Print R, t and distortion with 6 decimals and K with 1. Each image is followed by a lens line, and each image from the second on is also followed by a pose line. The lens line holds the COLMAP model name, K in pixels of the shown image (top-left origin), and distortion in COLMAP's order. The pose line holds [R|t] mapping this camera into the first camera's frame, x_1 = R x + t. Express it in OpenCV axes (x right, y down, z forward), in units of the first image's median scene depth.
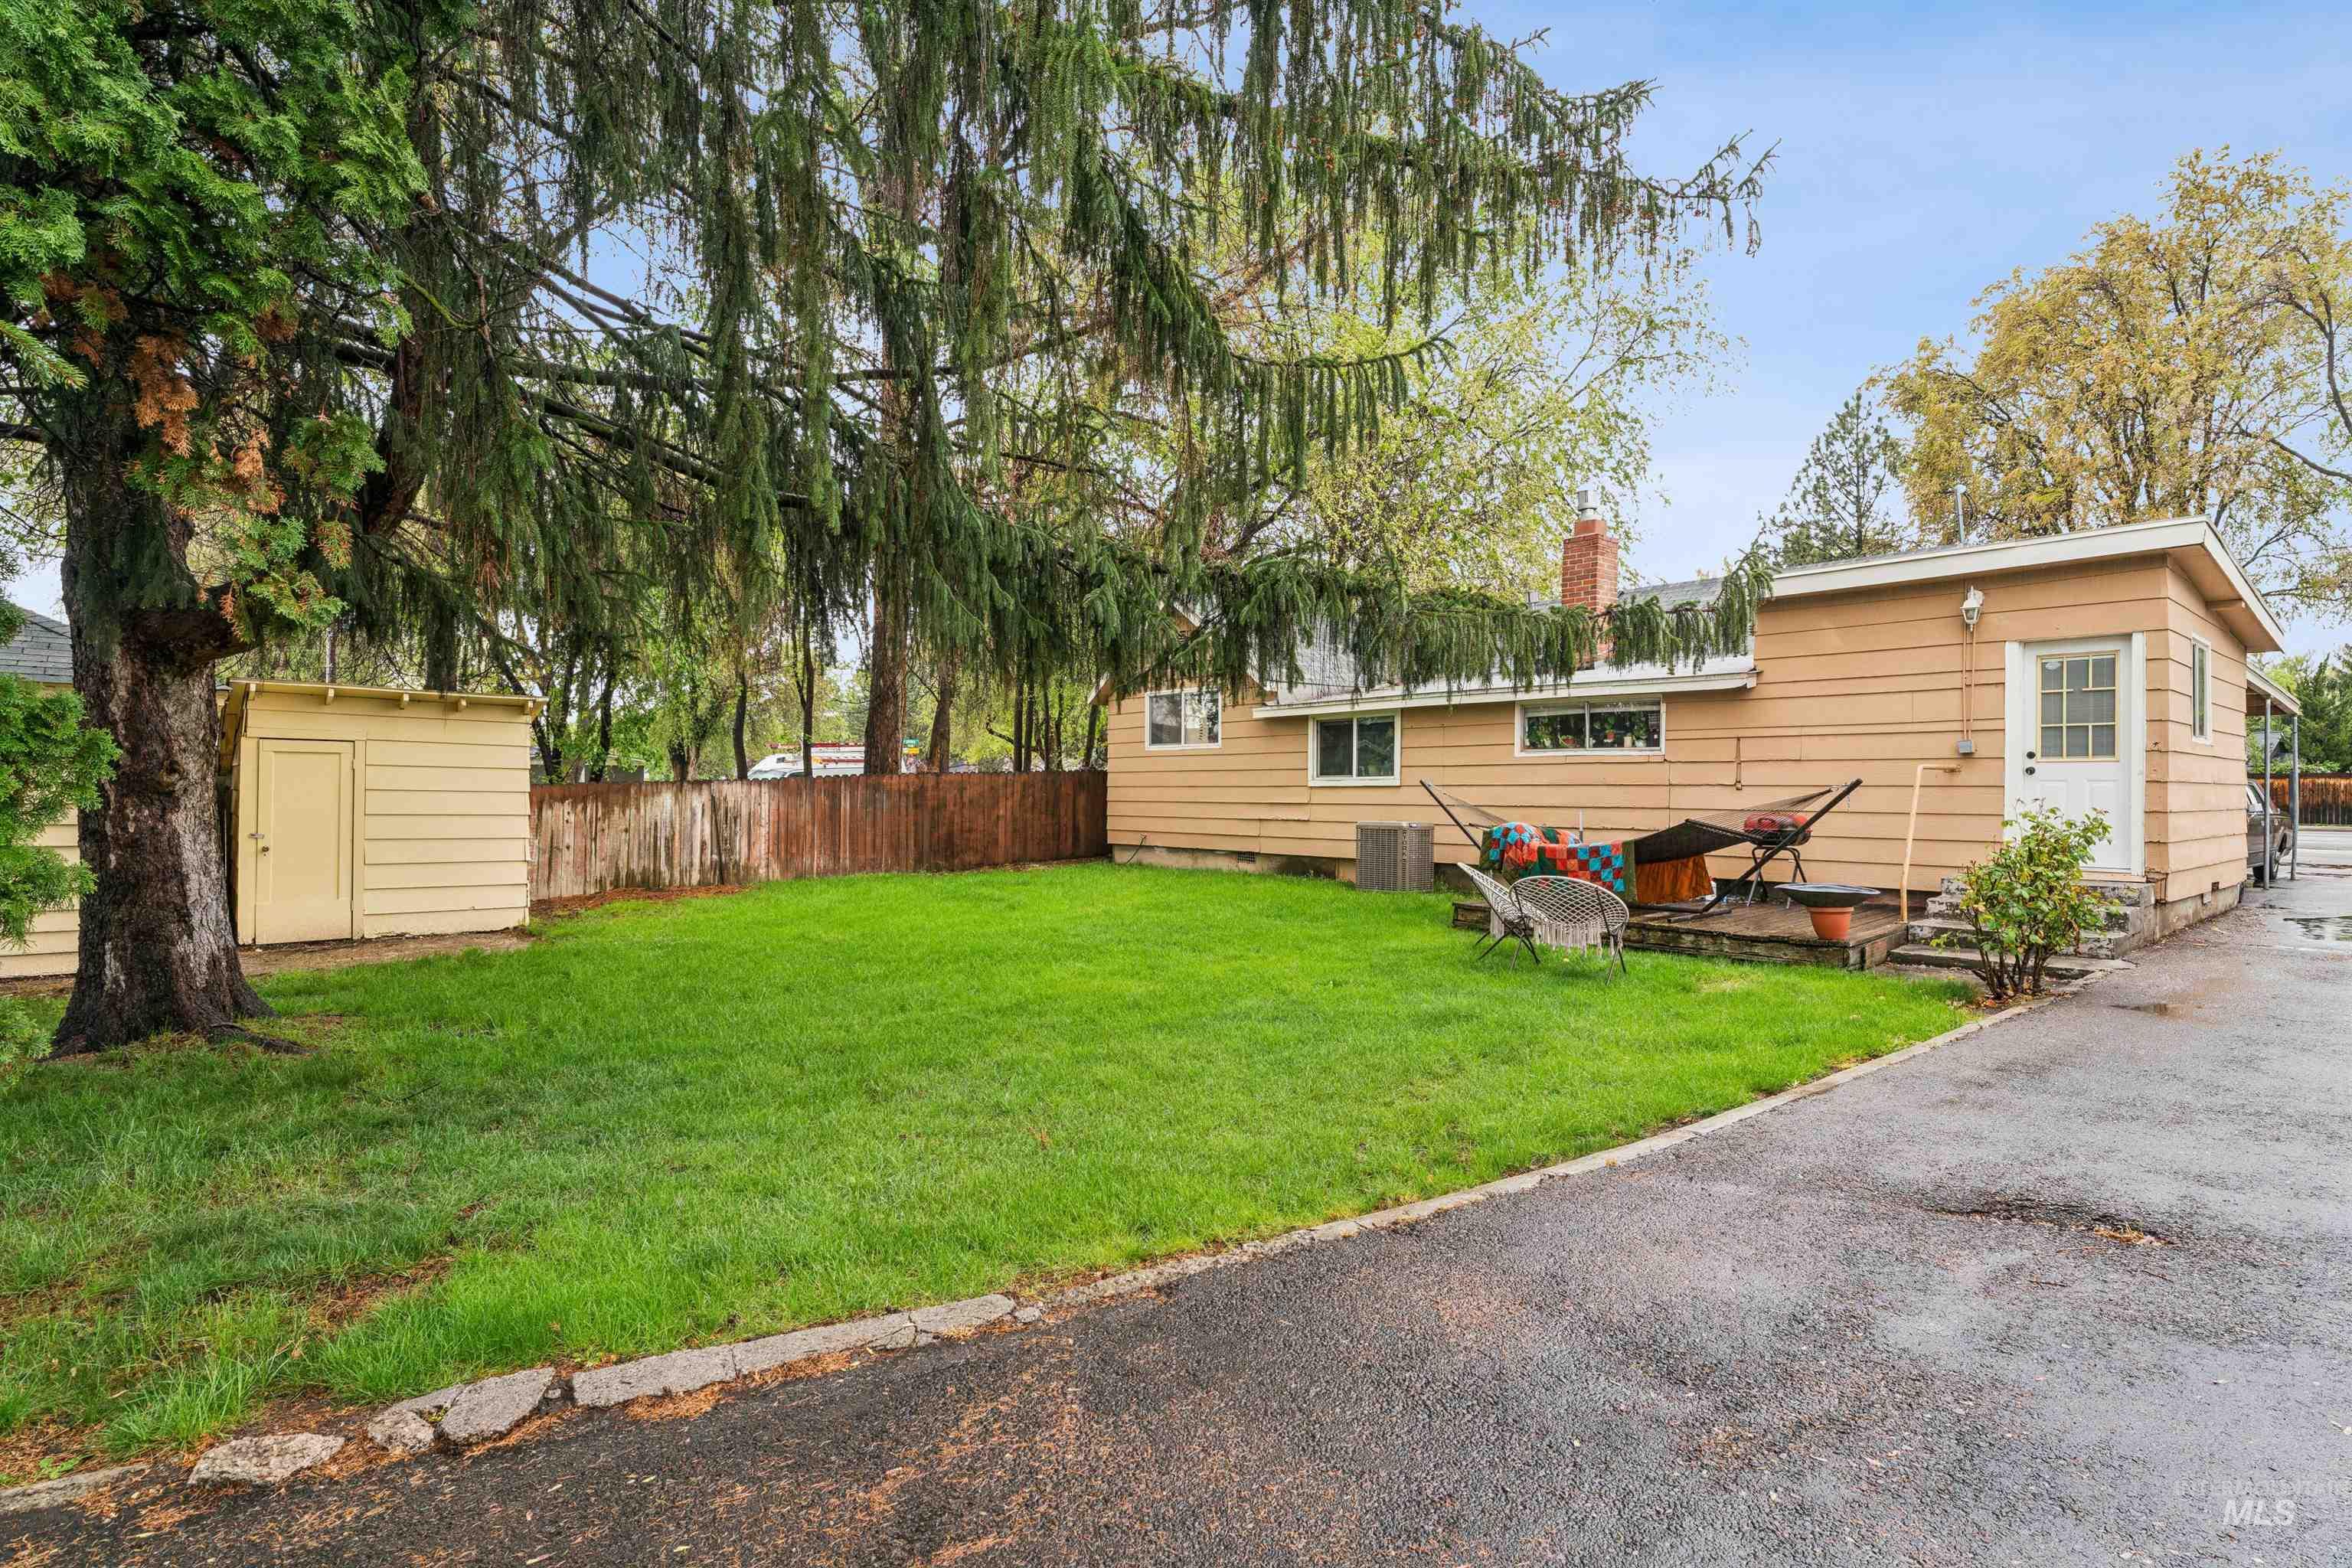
lens RADIAL K [[1190.0, 0, 1180.6], [0, 1190.0, 772.5], [0, 0, 1]] dist [-0.003430, 0.001127]
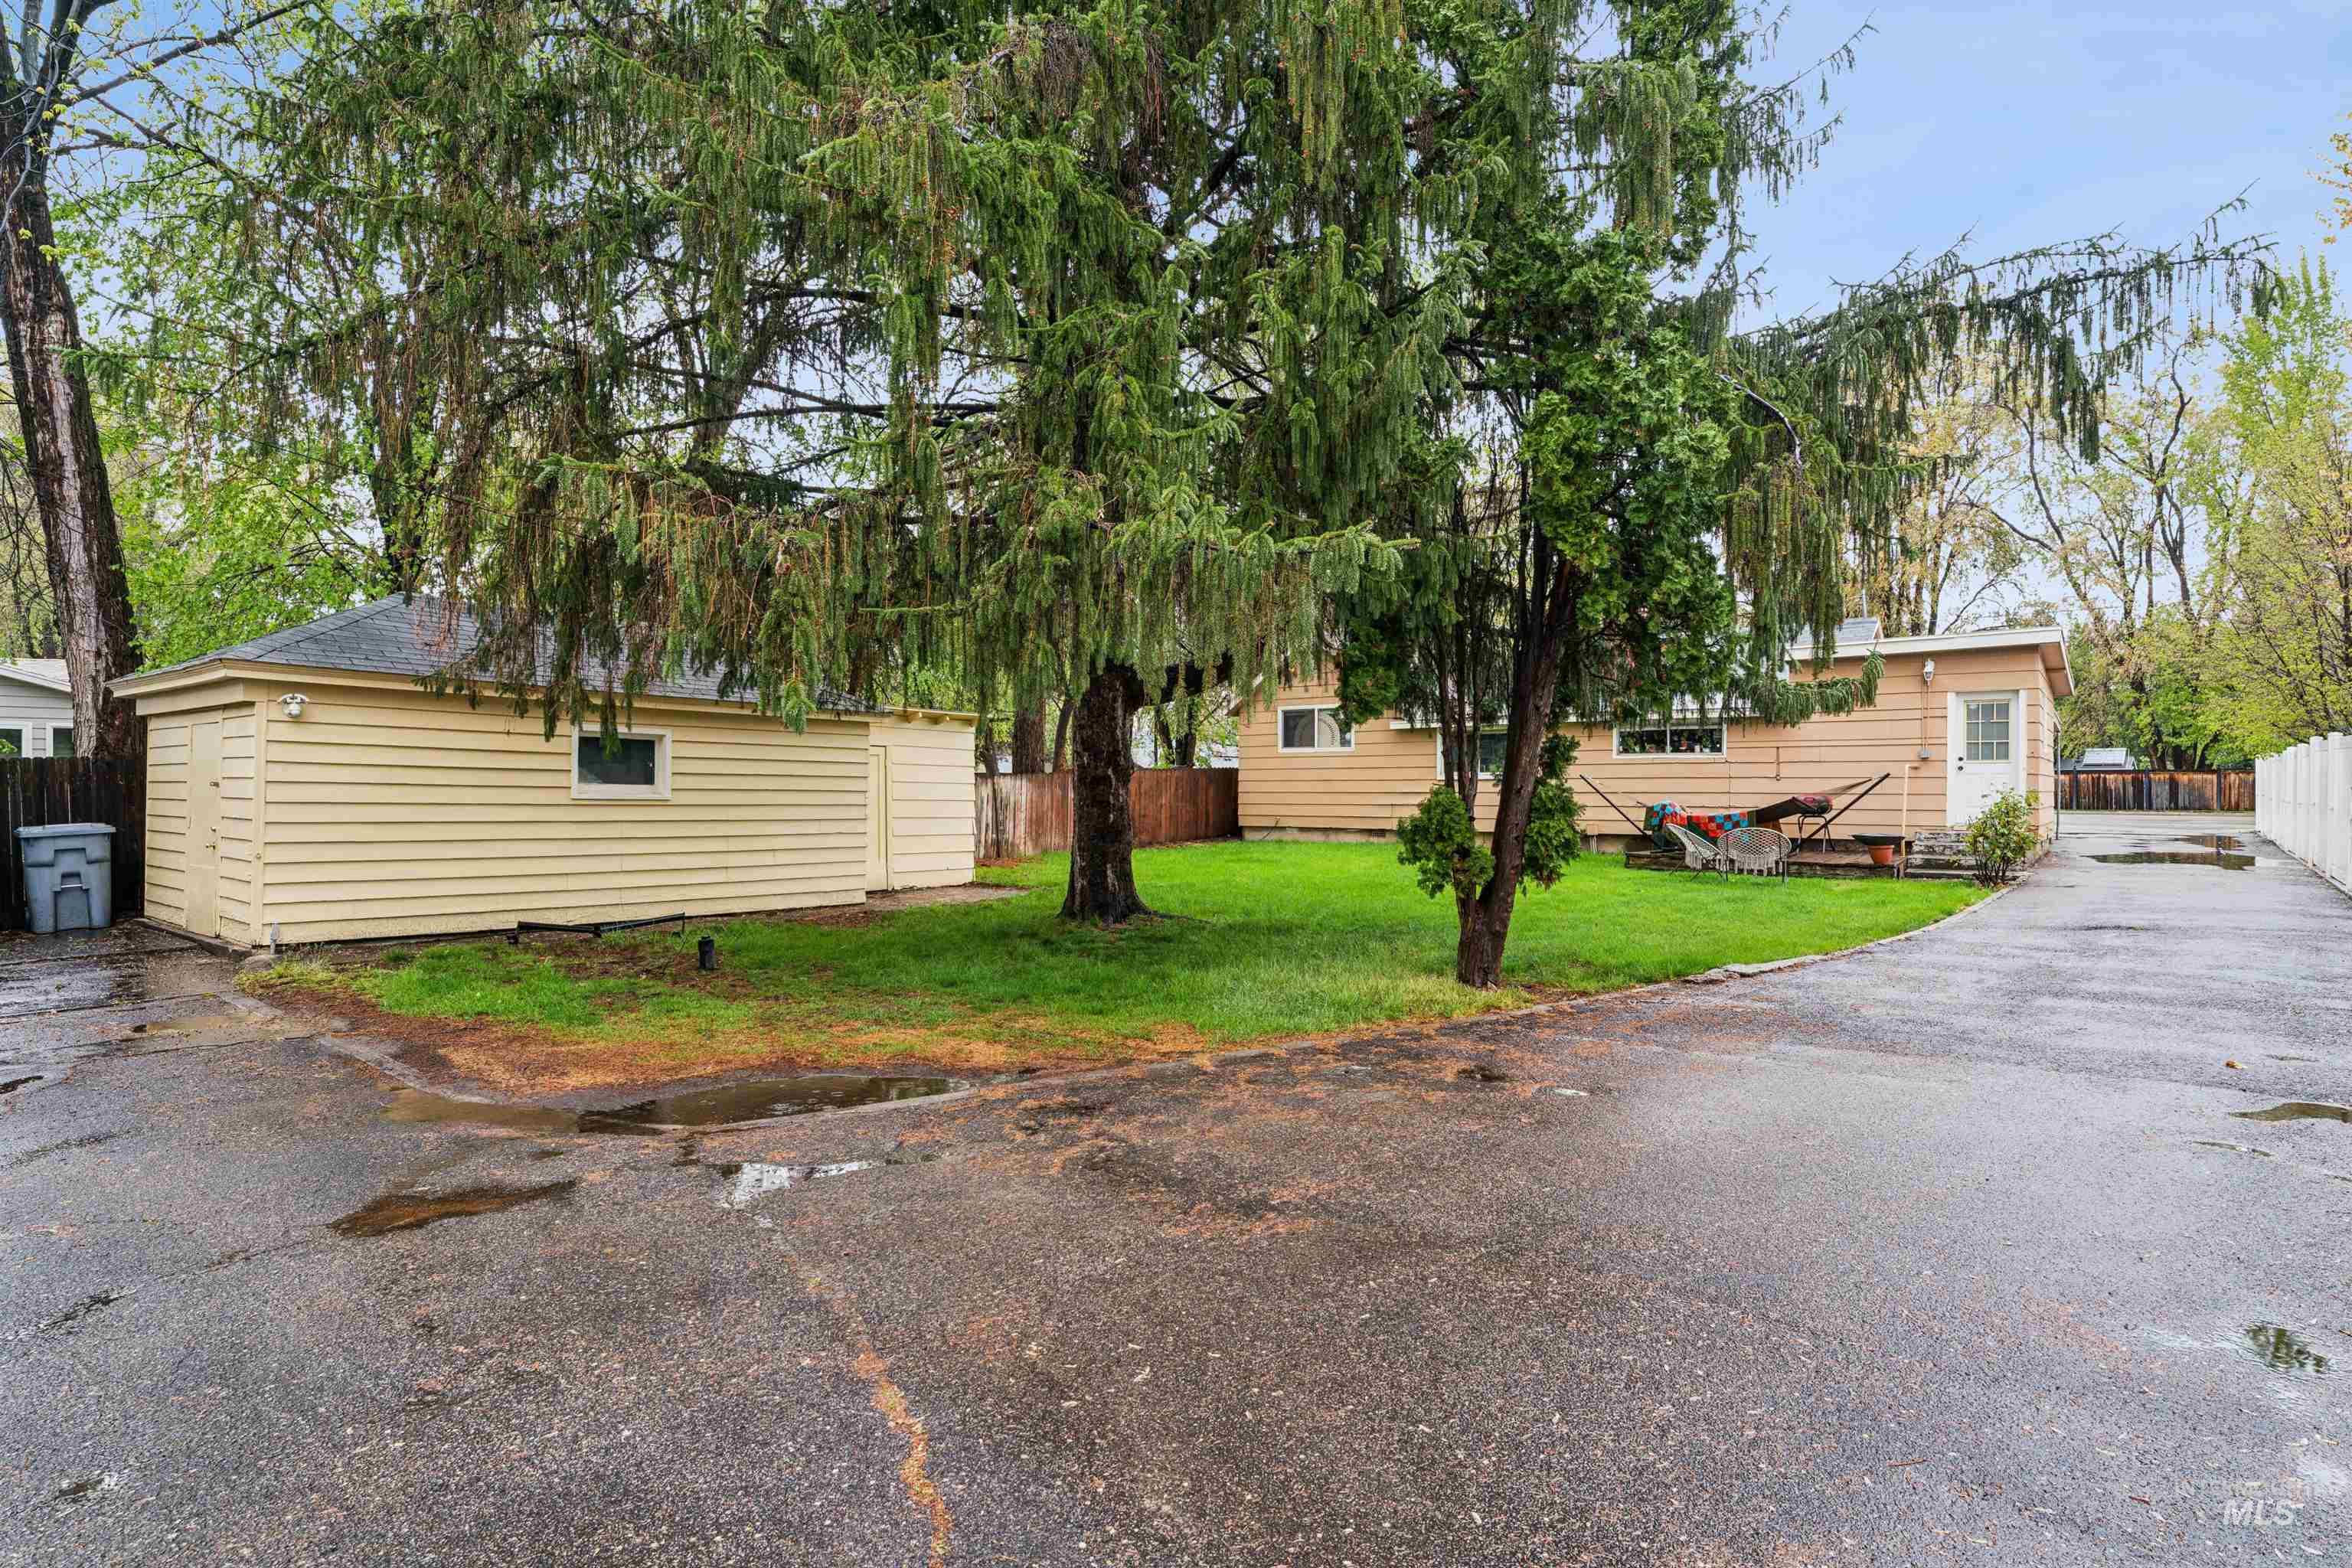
lens RADIAL K [[1227.1, 0, 1174.6], [0, 1227.1, 776.8], [0, 0, 1]] dist [0.000606, 0.000080]
pose [[0.982430, -0.001020, 0.186628, -0.484416], [0.000083, 0.999987, 0.005028, 0.001328], [-0.186630, -0.004924, 0.982418, -0.348266]]
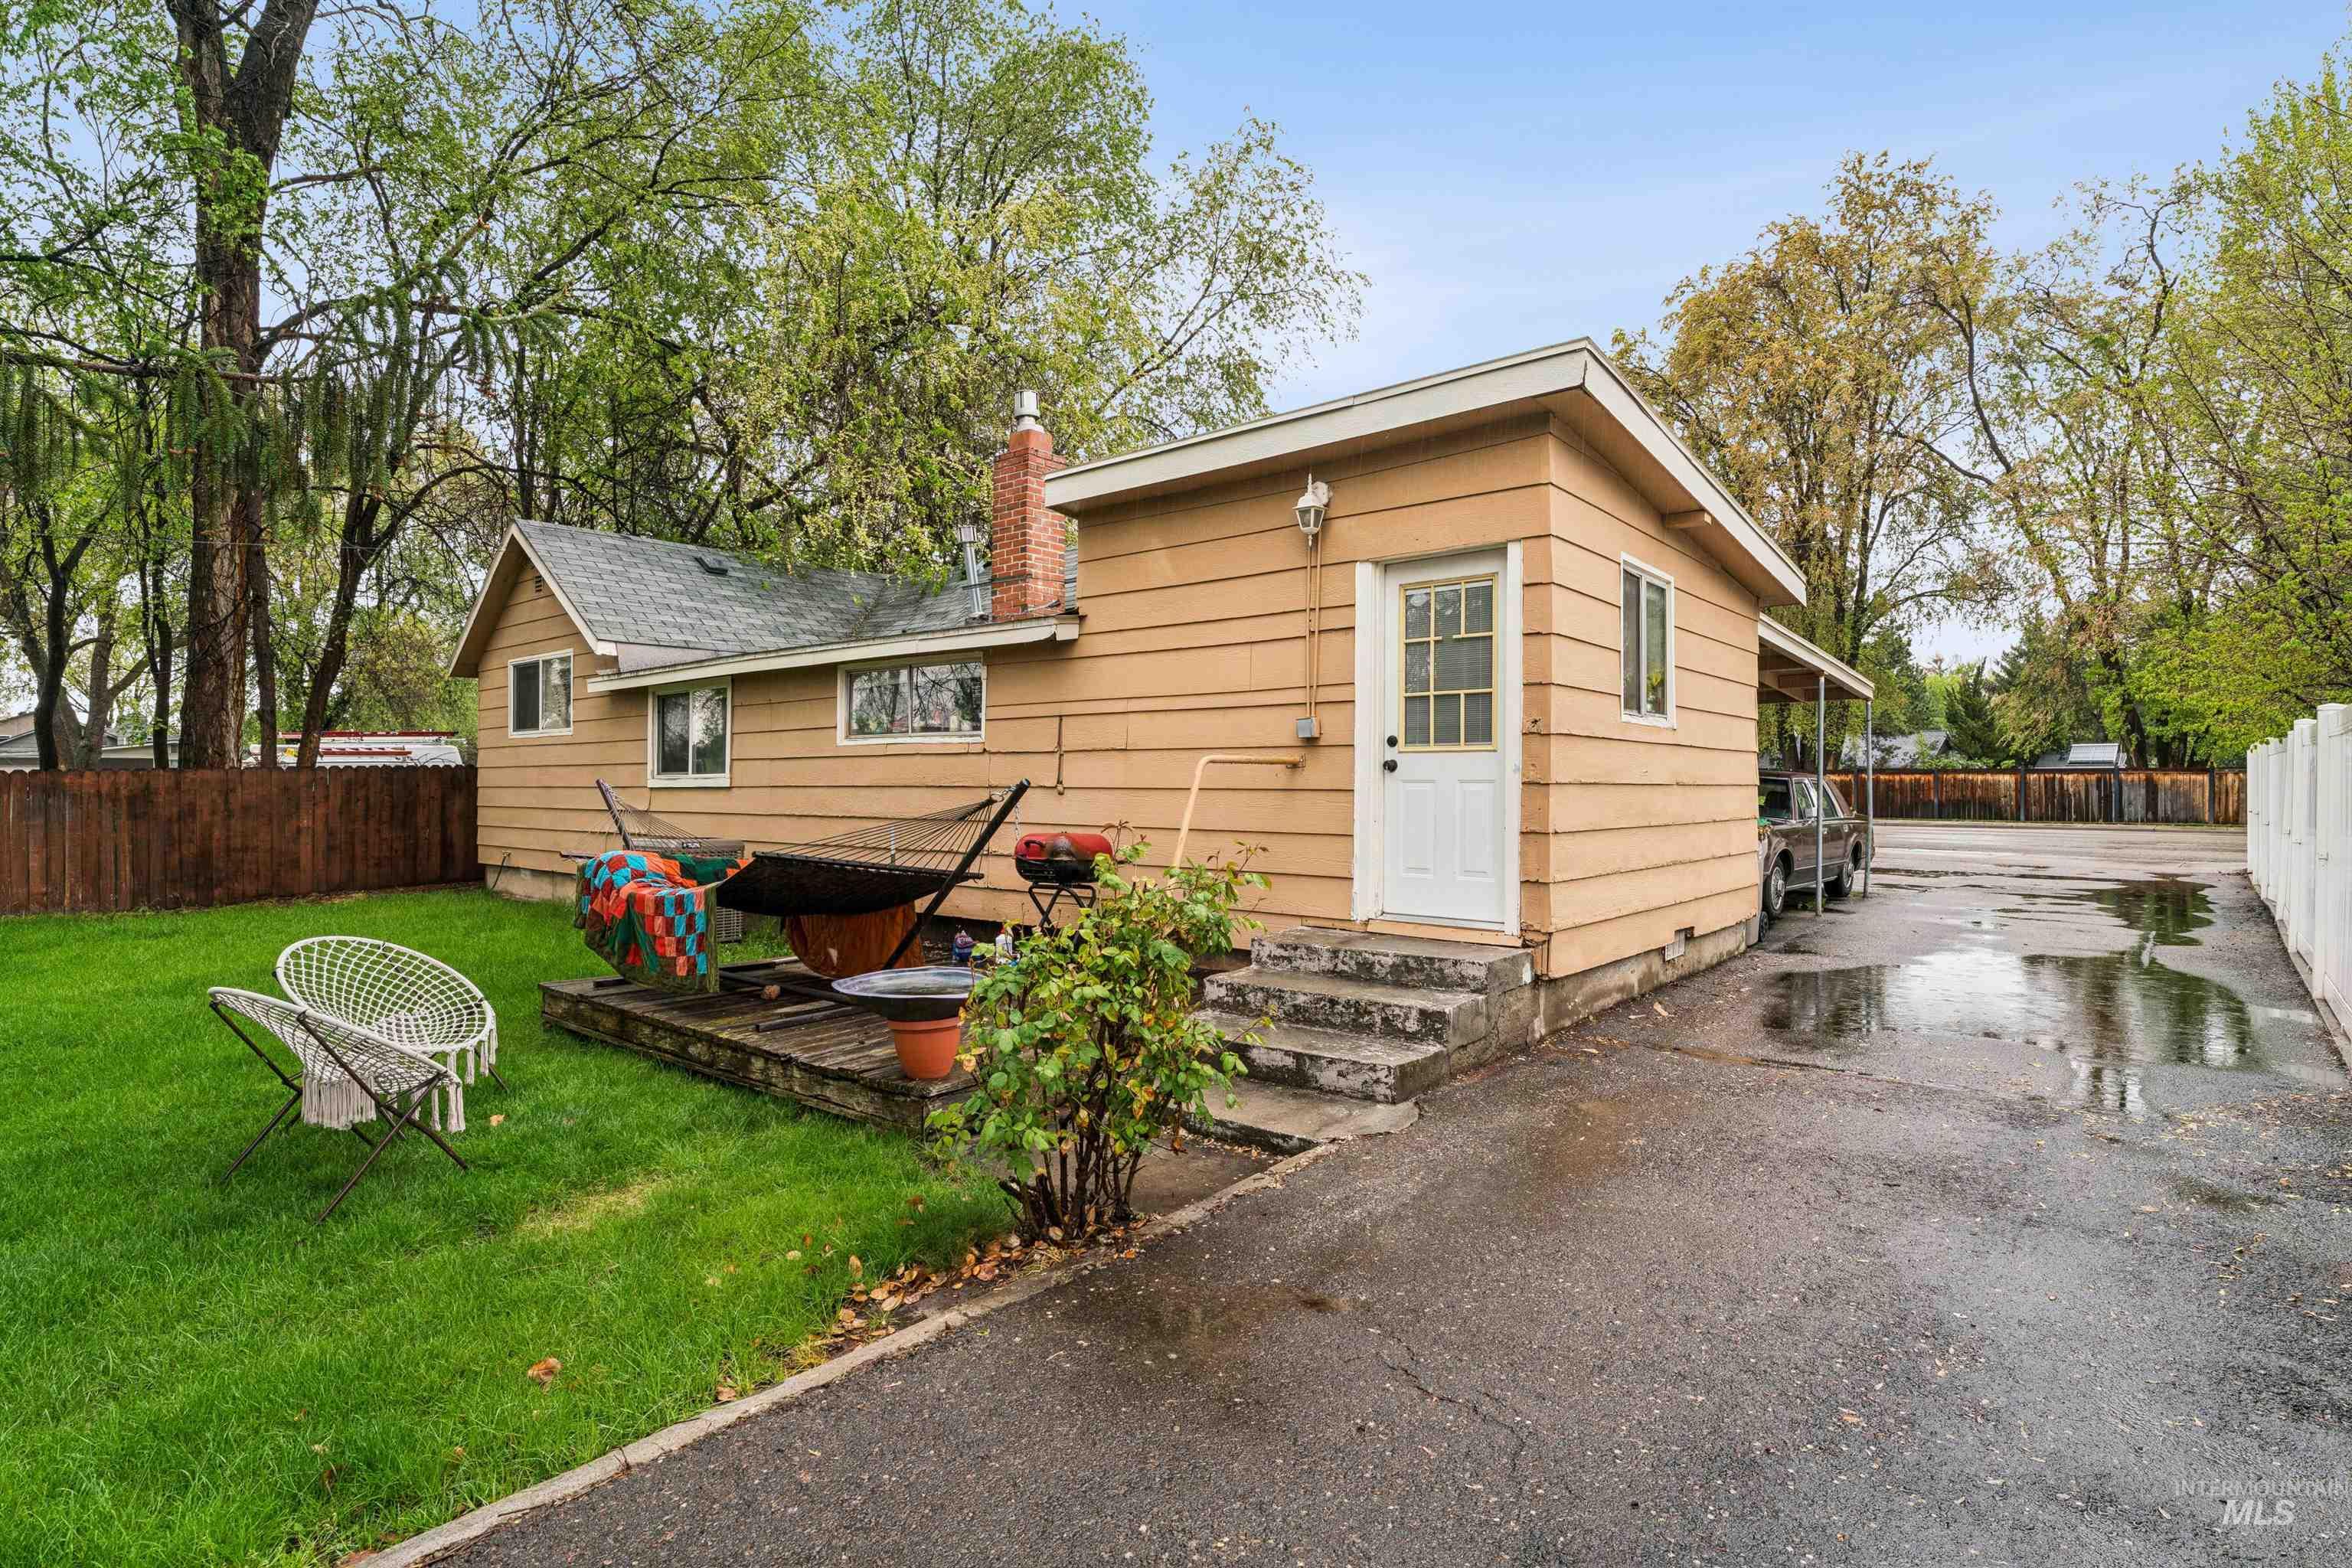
lens RADIAL K [[1168.0, 0, 1183.7], [0, 1168.0, 769.6], [0, 0, 1]] dist [-0.001541, -0.001034]
pose [[0.987975, 0.000055, 0.154611, 0.343795], [-0.000281, 0.999999, 0.001441, -0.000226], [-0.154611, -0.001467, 0.987974, 0.270197]]
